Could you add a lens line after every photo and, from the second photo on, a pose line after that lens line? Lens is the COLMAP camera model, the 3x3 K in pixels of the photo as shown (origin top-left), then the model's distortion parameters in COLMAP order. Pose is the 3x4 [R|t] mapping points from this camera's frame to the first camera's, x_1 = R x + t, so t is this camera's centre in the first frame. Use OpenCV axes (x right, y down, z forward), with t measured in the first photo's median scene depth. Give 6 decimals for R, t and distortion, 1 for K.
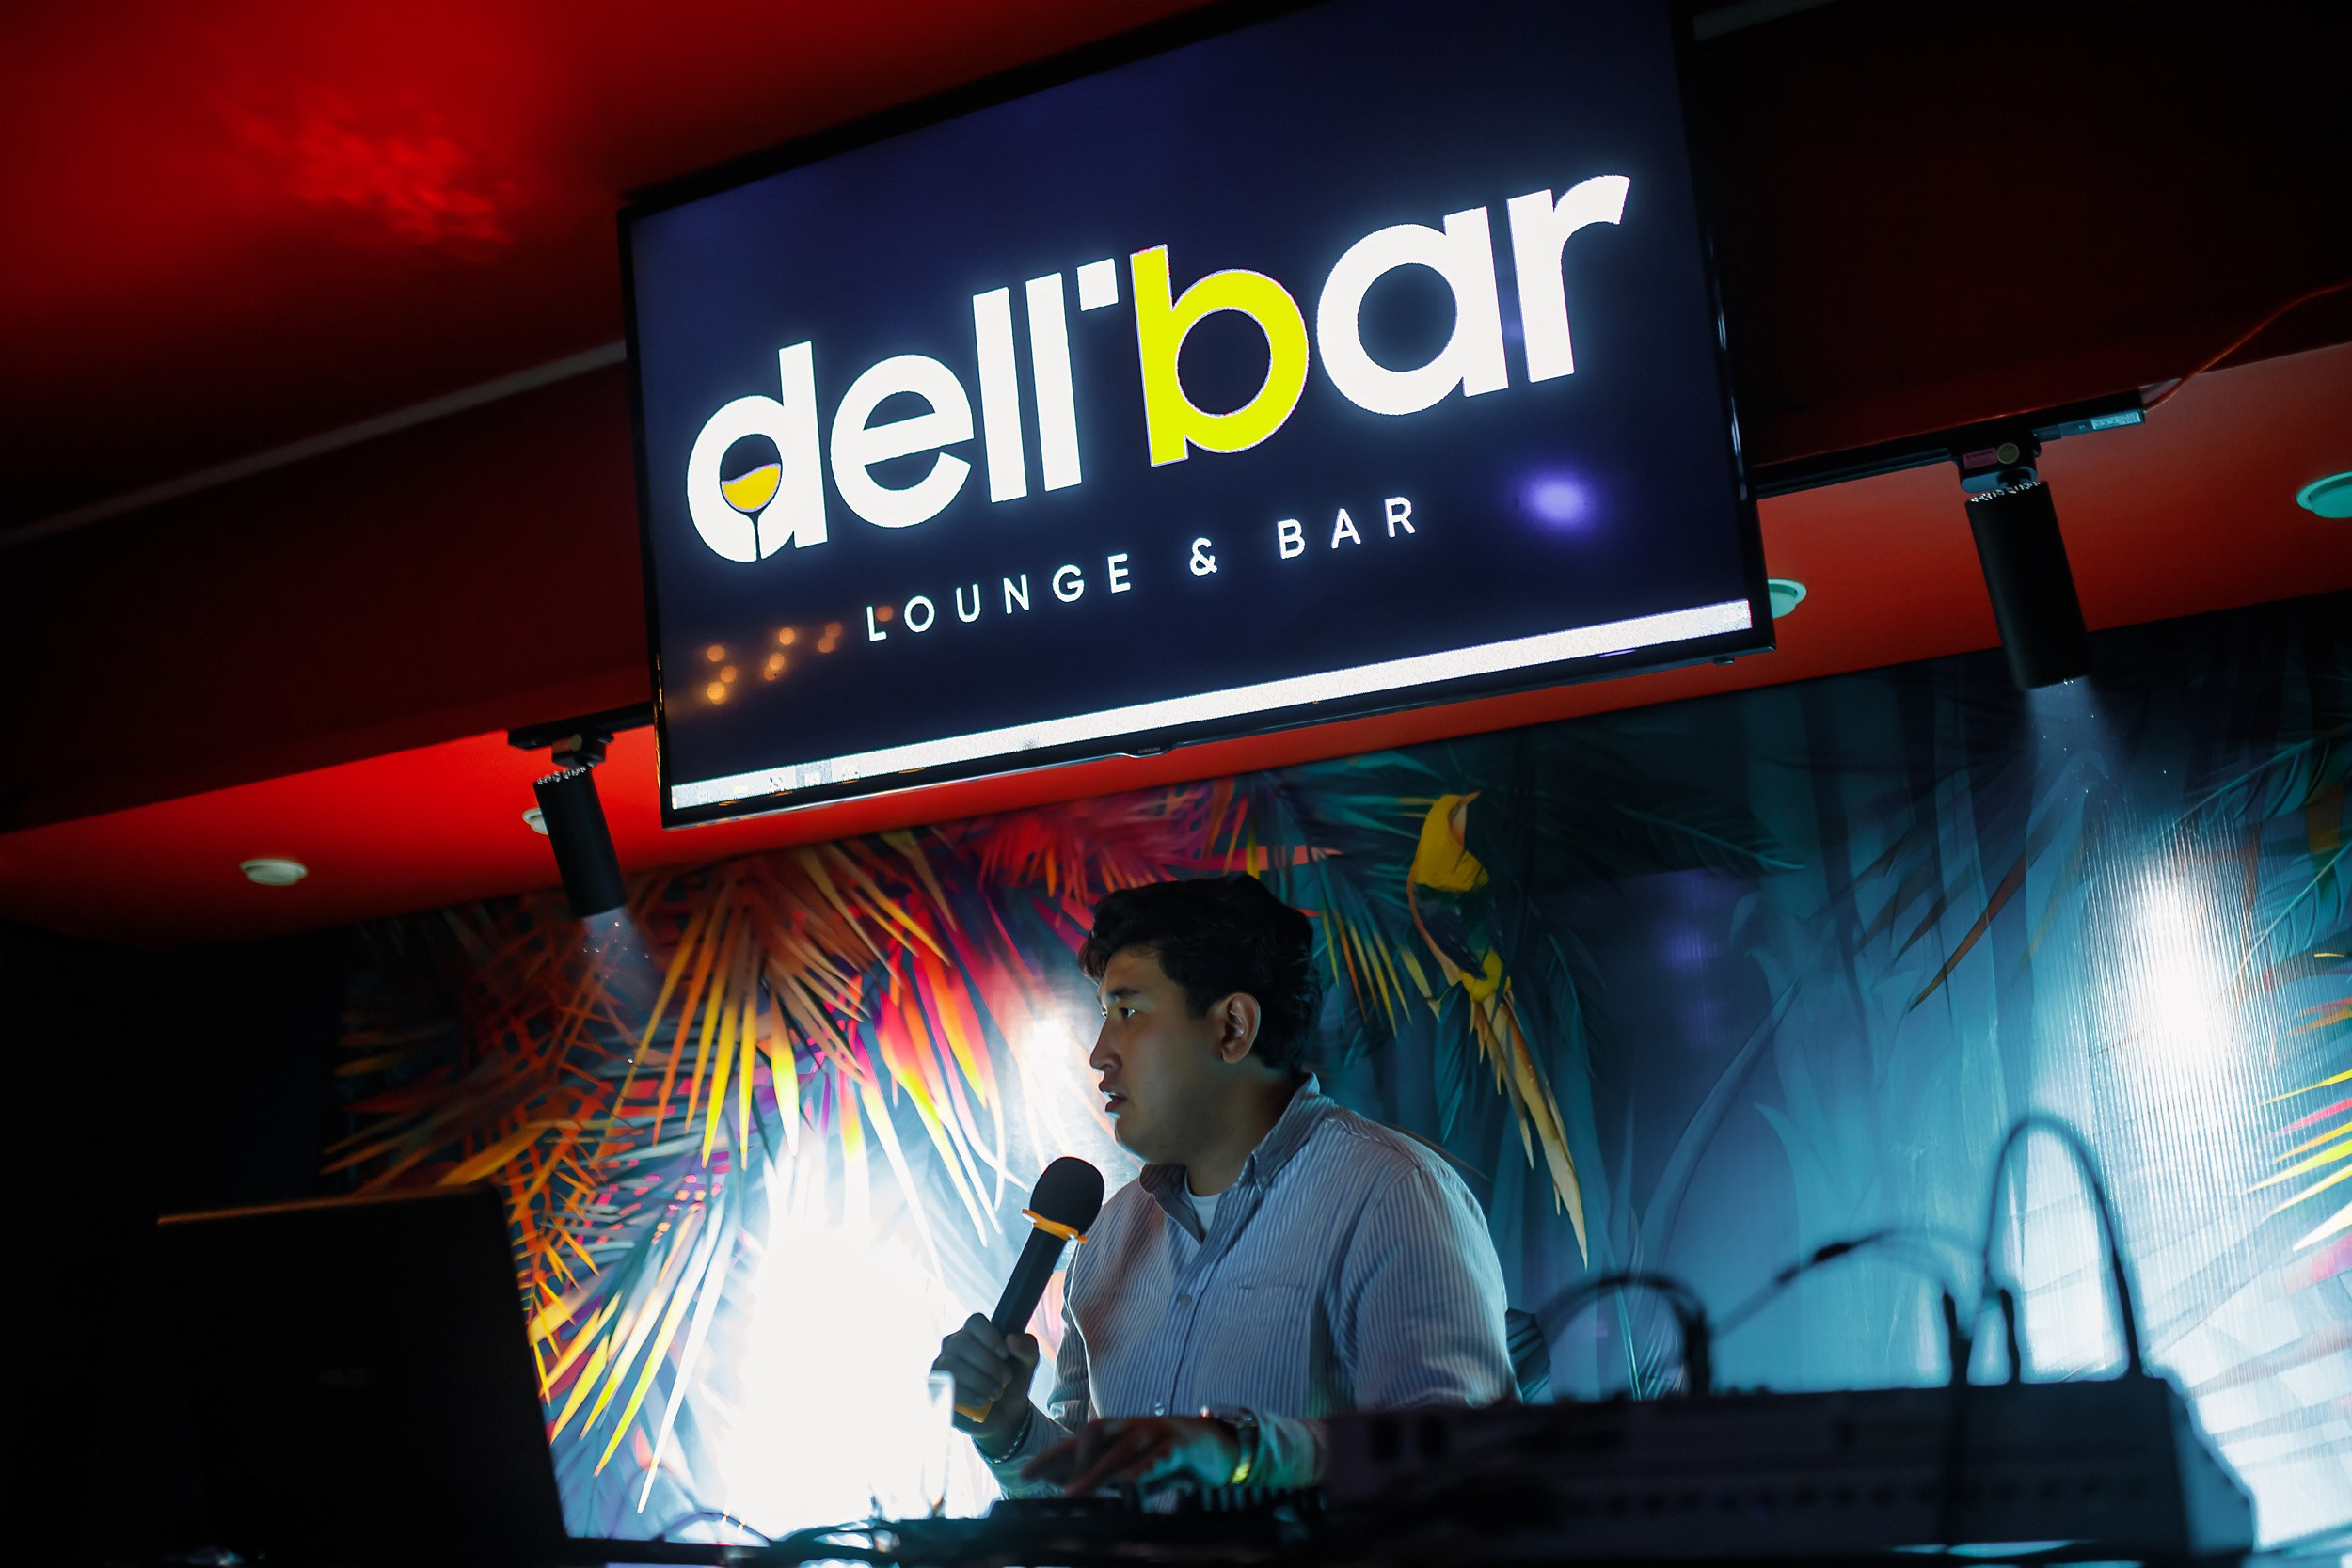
lens RADIAL K [[2236.2, 0, 1182.0], [0, 2236.2, 800.2], [0, 0, 1]] dist [-0.021588, 0.000000]
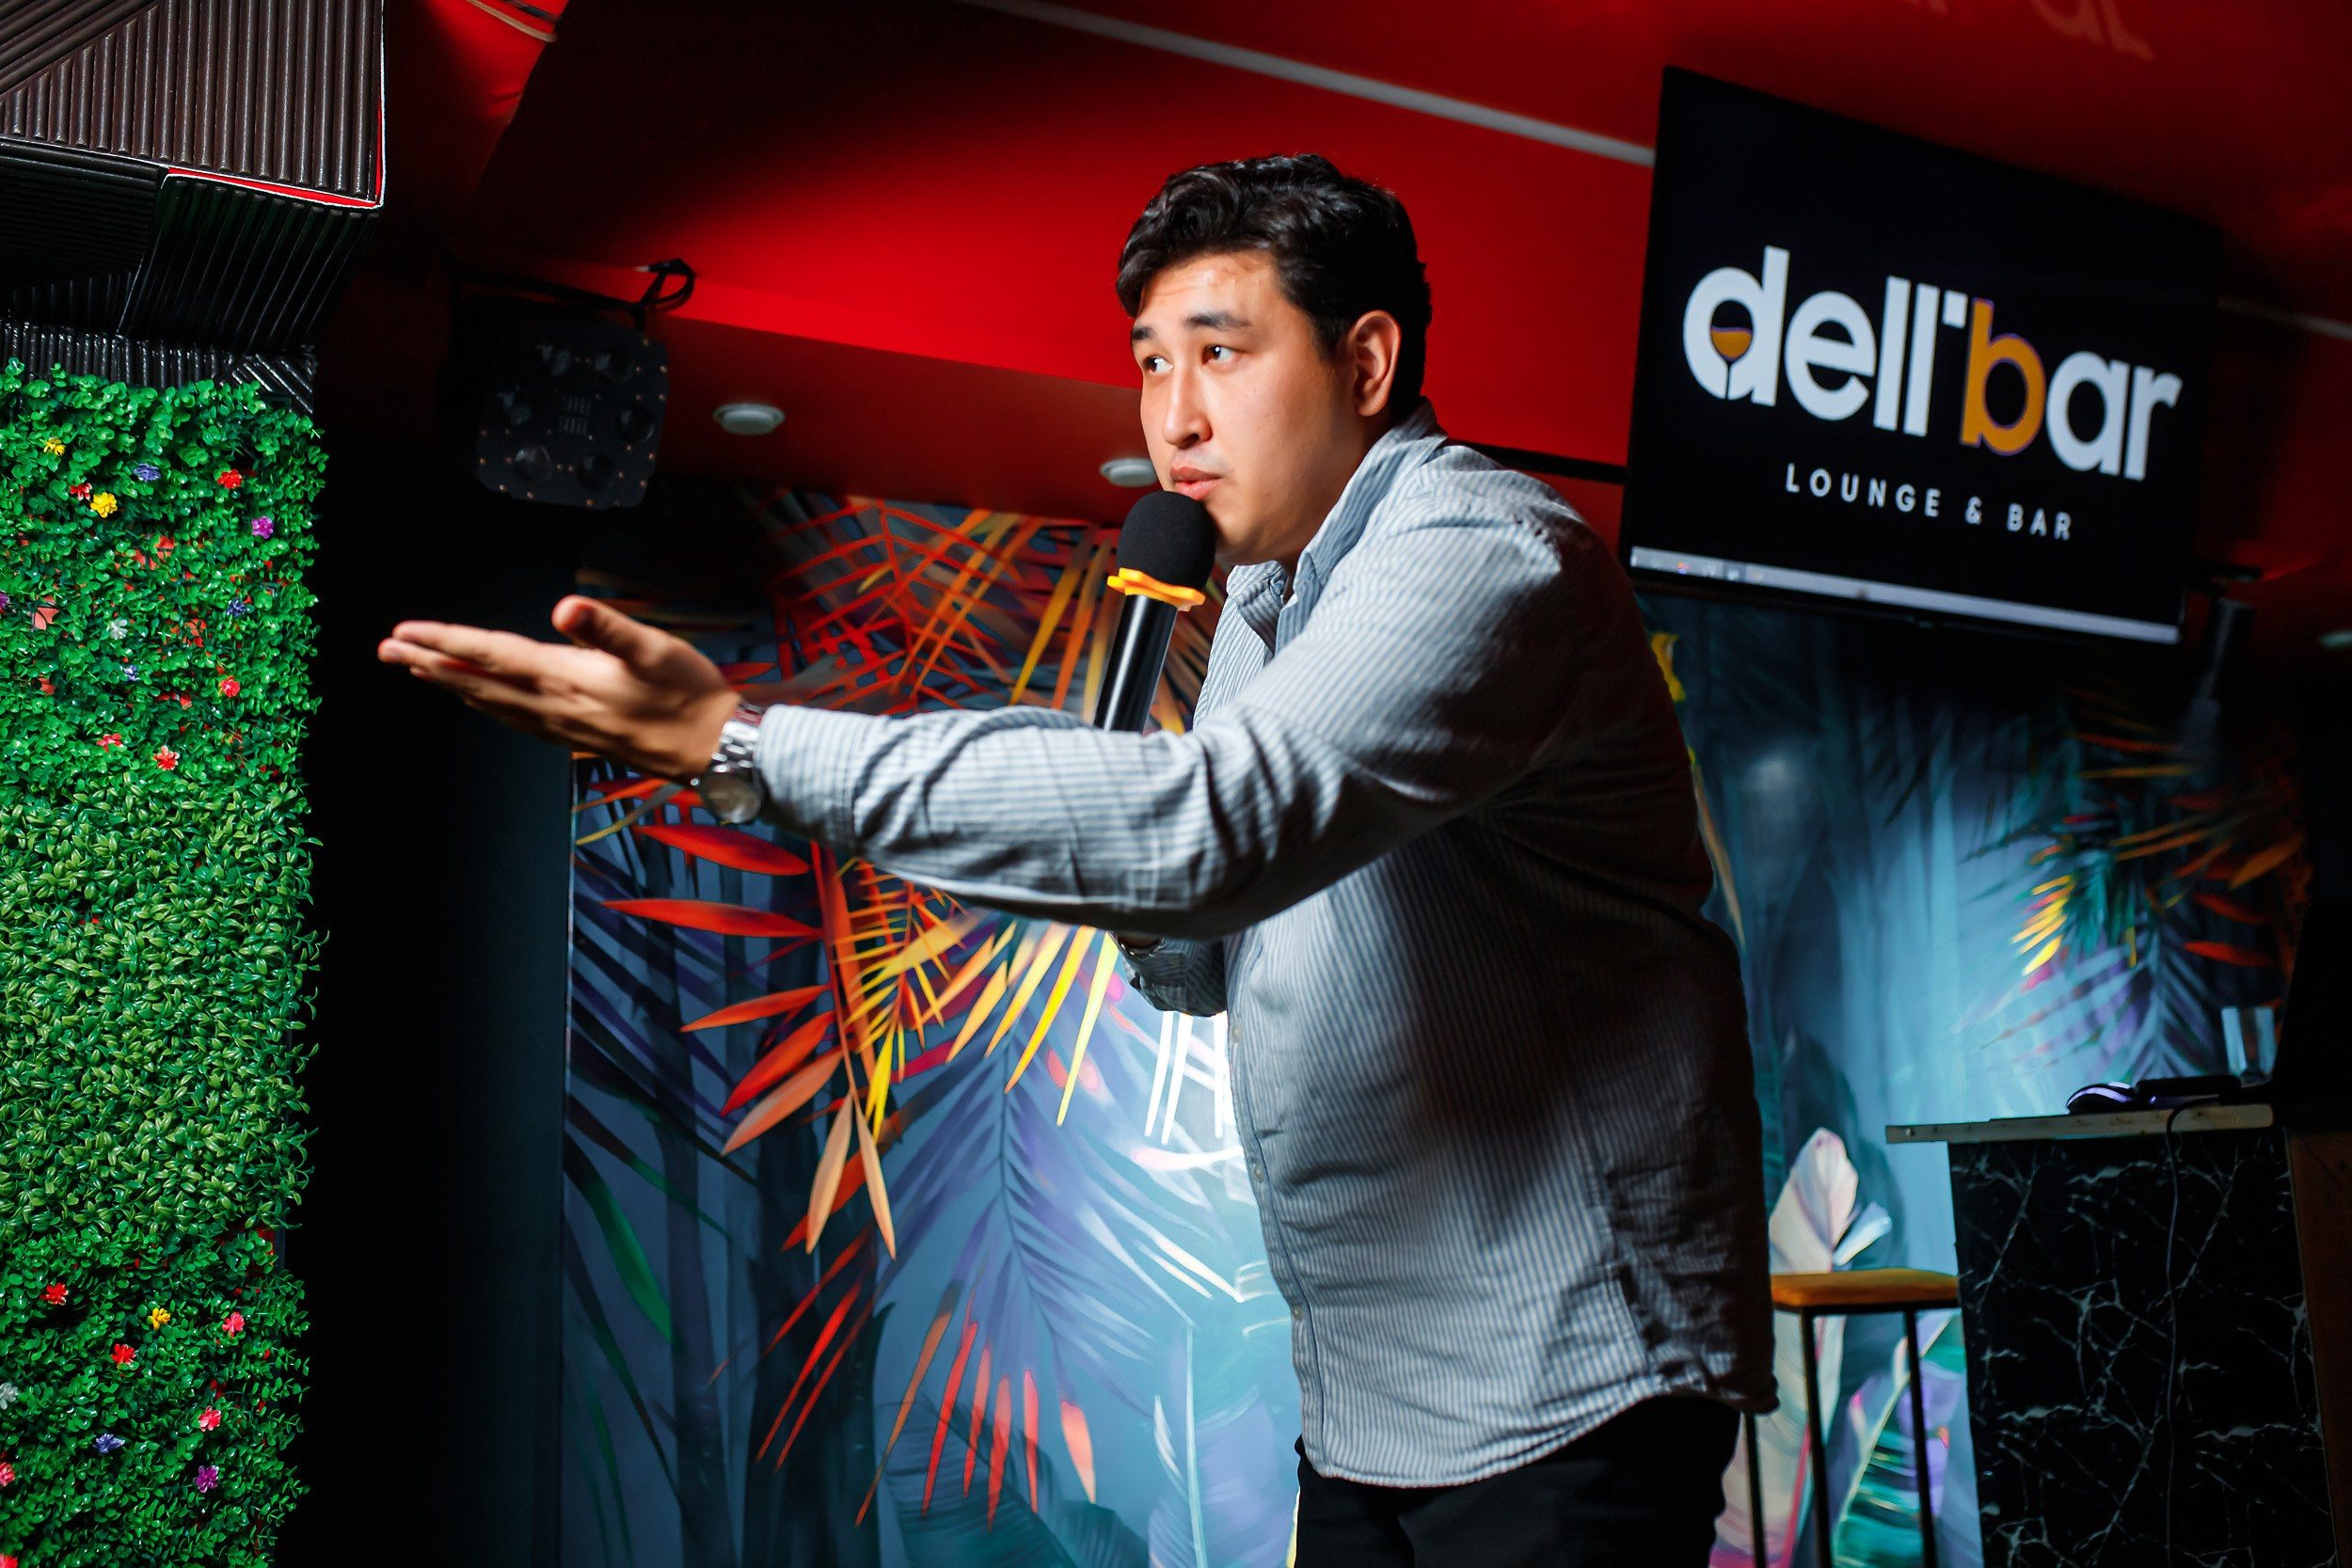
lens RADIAL K [[2236.2, 0, 1181.3], [0, 2236.2, 792.2], [0, 0, 1]] dist [-0.021588, 0.000000]
pose [[0.538814, 0.116019, 0.834397, -1.487915], [-0.227220, 0.973778, 0.011329, 0.182290], [-0.811203, -0.195696, 0.551047, 0.515755]]
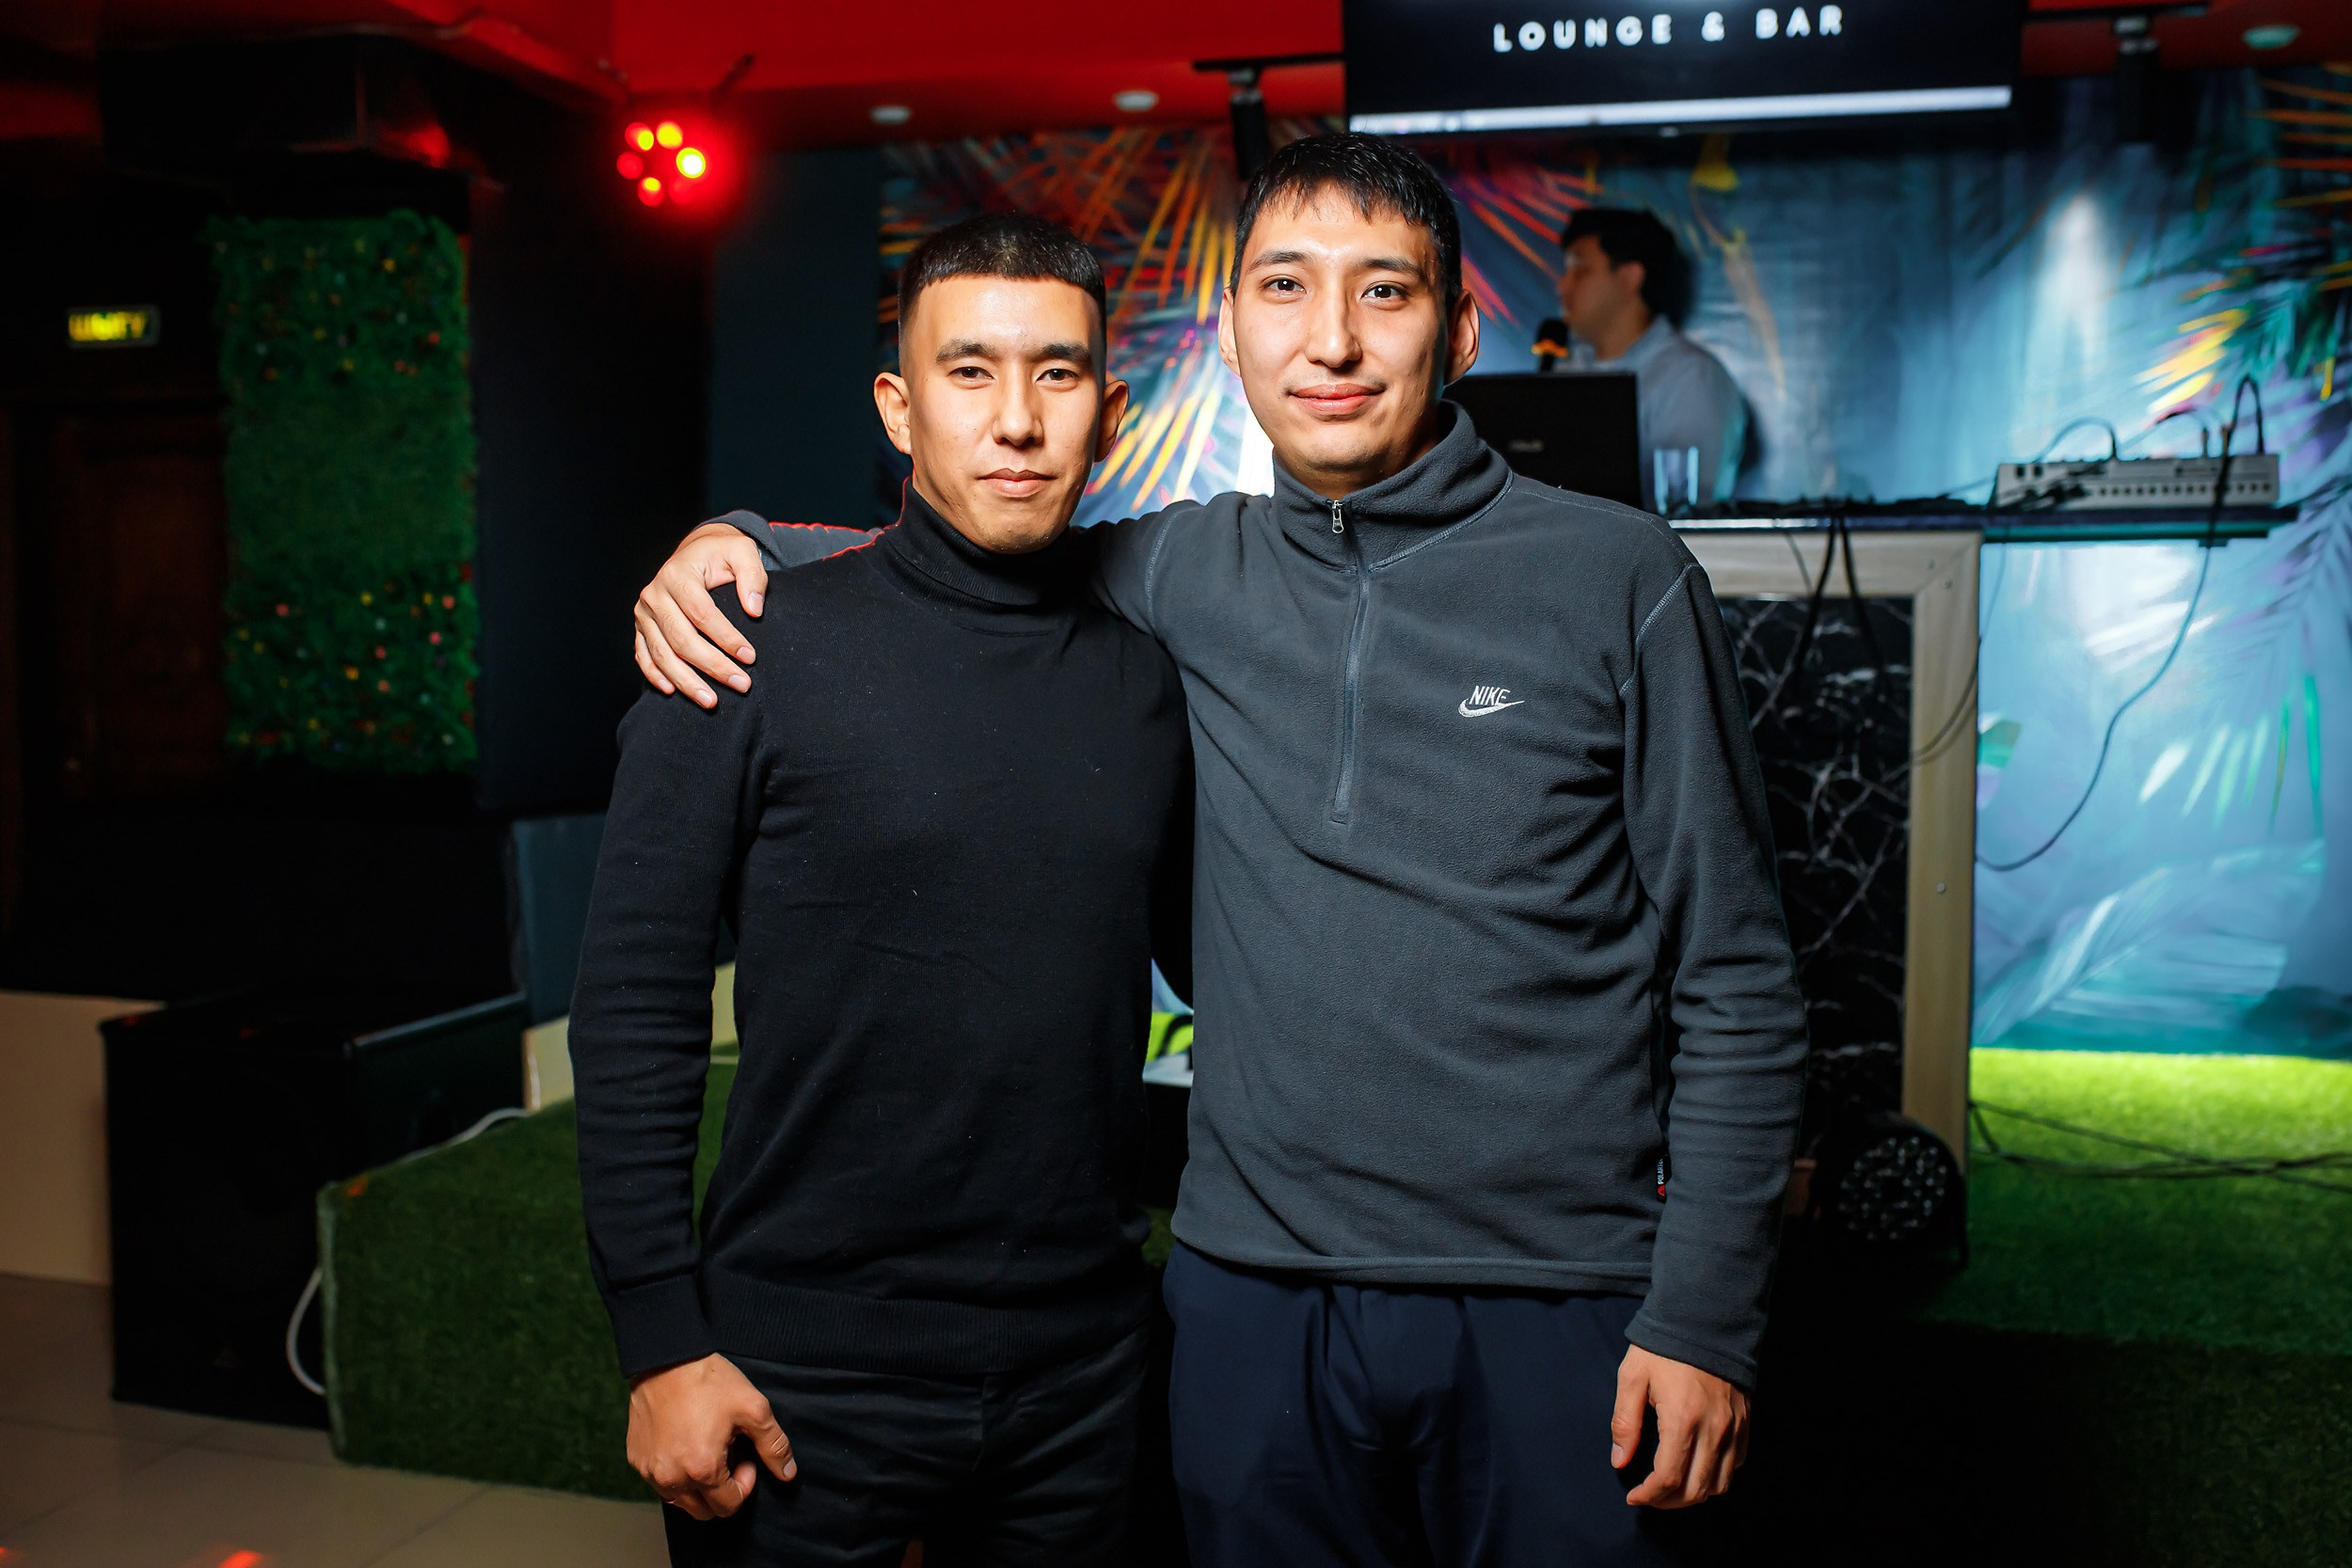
lens RADIAL K [[2236.2, 0, 1175.9], [0, 2236.2, 781.8], [0, 0, 1]] dist [-0.021588, 0.000000]
pose [[0.978365, -0.009821, 0.206652, -0.772215], [-0.068677, 0.926815, 0.369184, -0.169539], [-0.195154, -0.375389, 0.906090, -0.785254]]
